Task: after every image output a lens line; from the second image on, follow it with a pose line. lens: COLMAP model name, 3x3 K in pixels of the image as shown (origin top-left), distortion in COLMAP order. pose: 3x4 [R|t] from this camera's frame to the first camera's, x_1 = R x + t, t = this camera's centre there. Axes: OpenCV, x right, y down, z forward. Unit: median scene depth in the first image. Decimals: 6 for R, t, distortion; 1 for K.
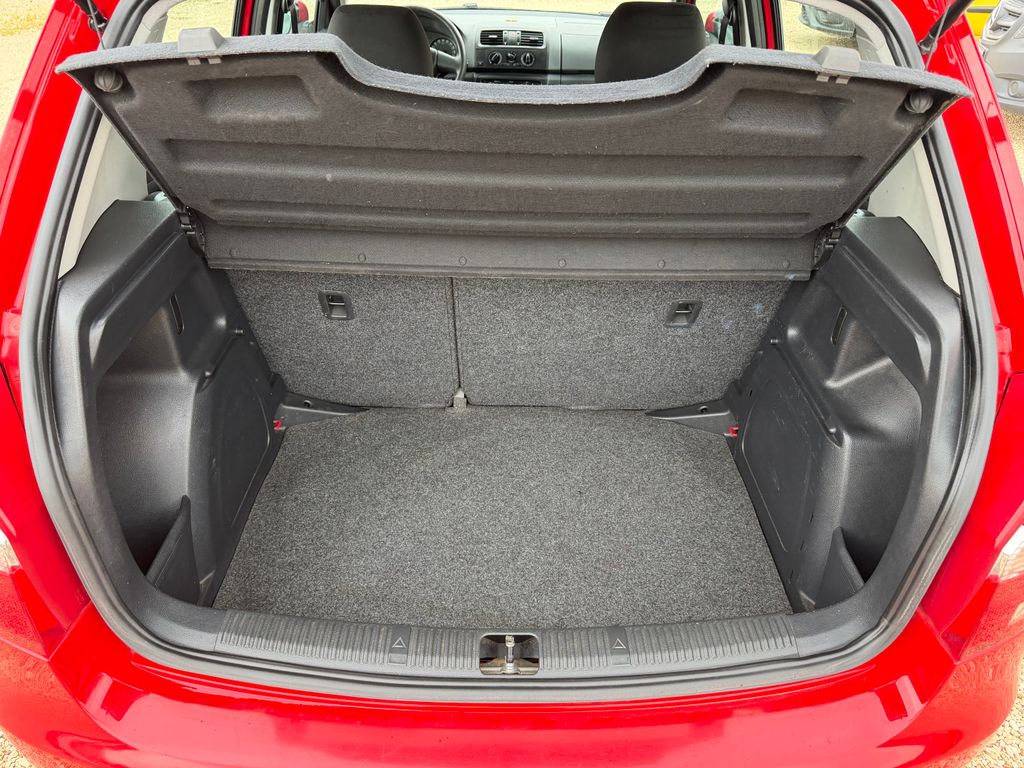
lens RADIAL K [[713.1, 0, 512.0], [0, 713.1, 384.0], [0, 0, 1]] dist [-0.003286, -0.003879]
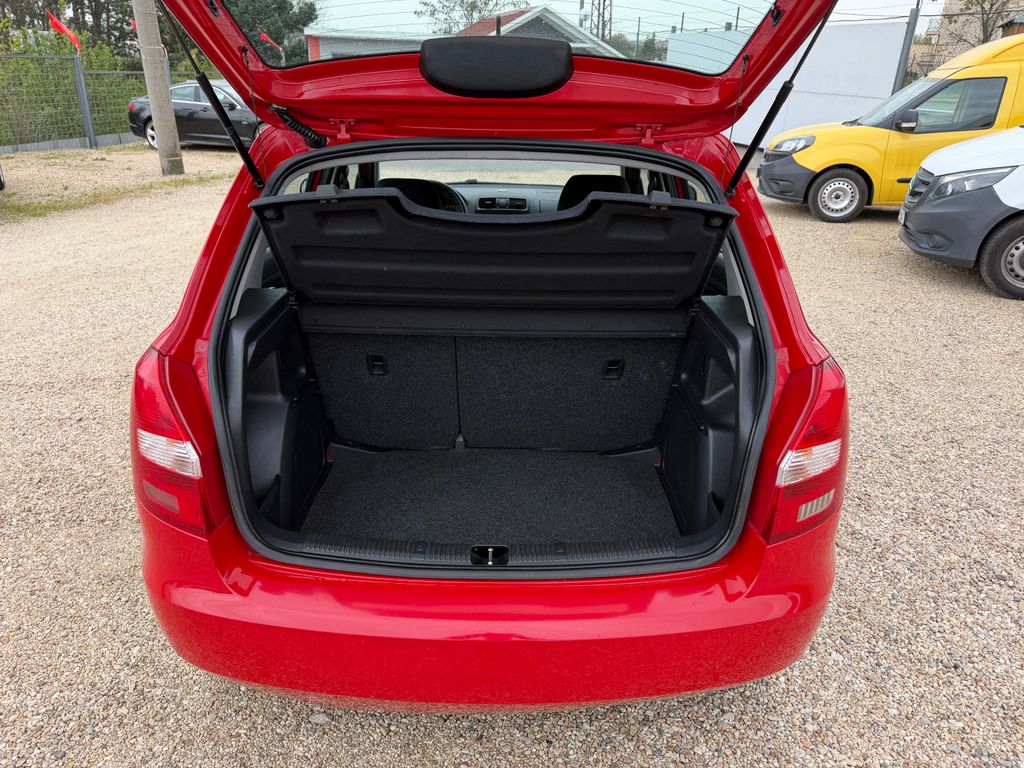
lens RADIAL K [[711.6, 0, 507.2], [0, 711.6, 386.3], [0, 0, 1]] dist [-0.000573, -0.000418]
pose [[0.999963, -0.003197, -0.007937, 0.039596], [0.001488, 0.978420, -0.206623, 0.279760], [0.008426, 0.206603, 0.978388, -0.498585]]
